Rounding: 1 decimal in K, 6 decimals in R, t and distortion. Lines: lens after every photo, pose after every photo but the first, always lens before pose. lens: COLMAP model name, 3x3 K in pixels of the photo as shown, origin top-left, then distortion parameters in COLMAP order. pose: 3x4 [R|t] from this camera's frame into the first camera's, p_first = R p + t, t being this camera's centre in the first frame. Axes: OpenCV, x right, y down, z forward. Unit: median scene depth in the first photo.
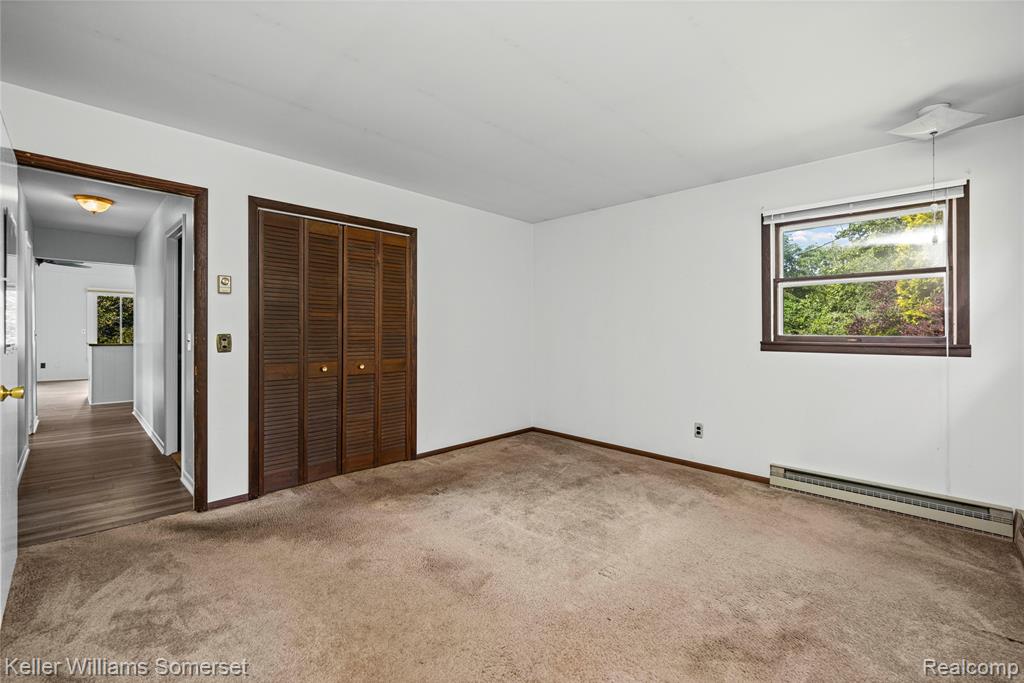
lens RADIAL K [[437.2, 0, 506.4], [0, 437.2, 321.6], [0, 0, 1]] dist [-0.000699, -0.000127]
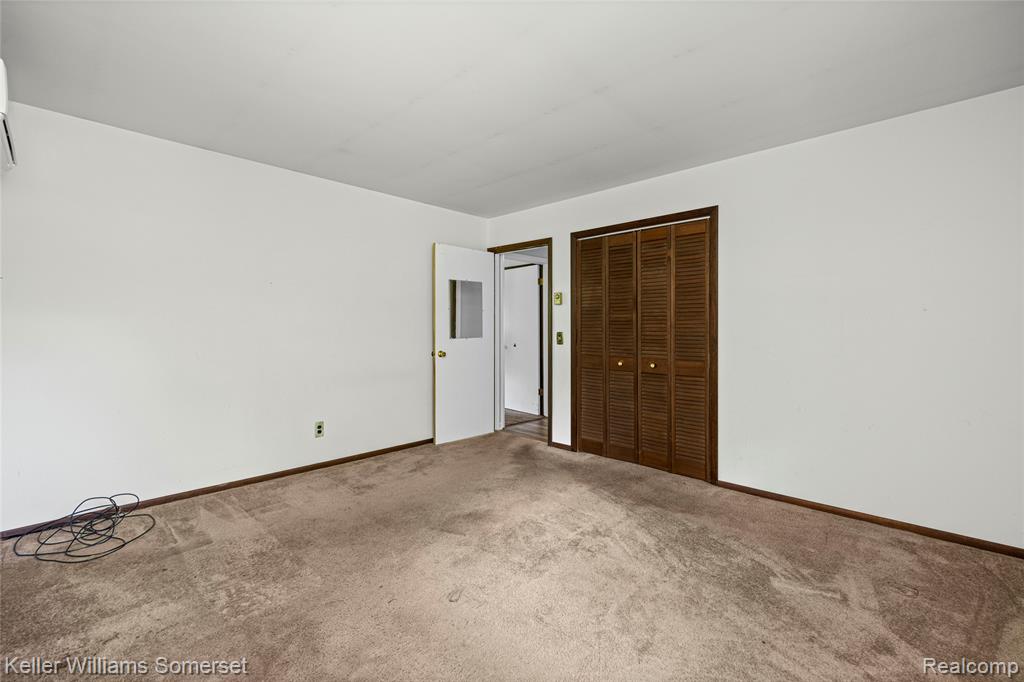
lens RADIAL K [[428.9, 0, 506.7], [0, 428.9, 329.8], [0, 0, 1]] dist [-0.001258, -0.000247]
pose [[0.012018, -0.000617, -0.999928, 0.751927], [0.018576, 0.999827, -0.000394, 0.016759], [0.999755, -0.018570, 0.012027, 0.750455]]
